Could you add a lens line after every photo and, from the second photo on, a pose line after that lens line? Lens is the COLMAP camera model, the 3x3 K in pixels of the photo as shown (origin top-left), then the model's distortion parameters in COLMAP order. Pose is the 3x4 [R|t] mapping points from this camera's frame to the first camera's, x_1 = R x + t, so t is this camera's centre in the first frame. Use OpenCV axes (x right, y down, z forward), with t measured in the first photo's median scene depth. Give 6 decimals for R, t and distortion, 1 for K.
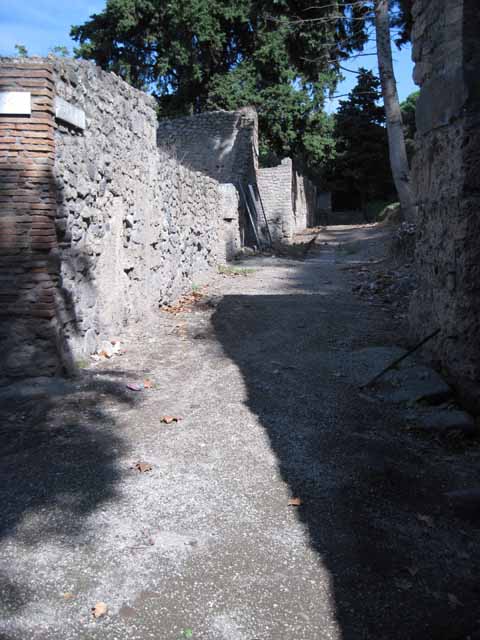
lens RADIAL K [[665.2, 0, 240.0], [0, 665.2, 320.0], [0, 0, 1]] dist [-0.137816, 0.031192]
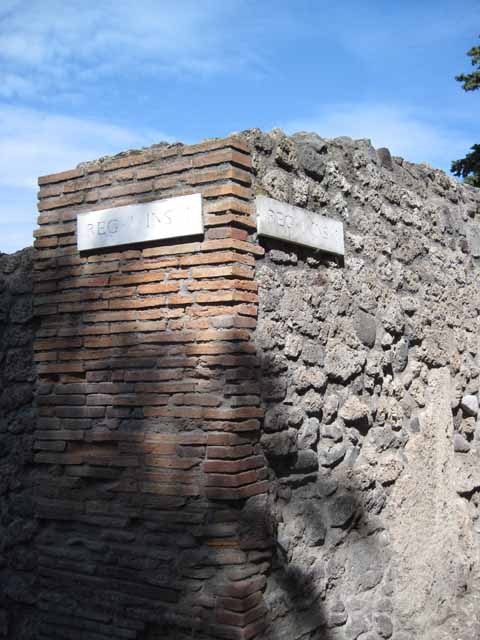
lens RADIAL K [[665.2, 0, 240.0], [0, 665.2, 320.0], [0, 0, 1]] dist [-0.137816, 0.031192]
pose [[0.820318, -0.087519, -0.565172, -0.005021], [-0.037511, 0.977860, -0.205871, -0.128096], [0.570676, 0.190080, 0.798873, 0.544373]]
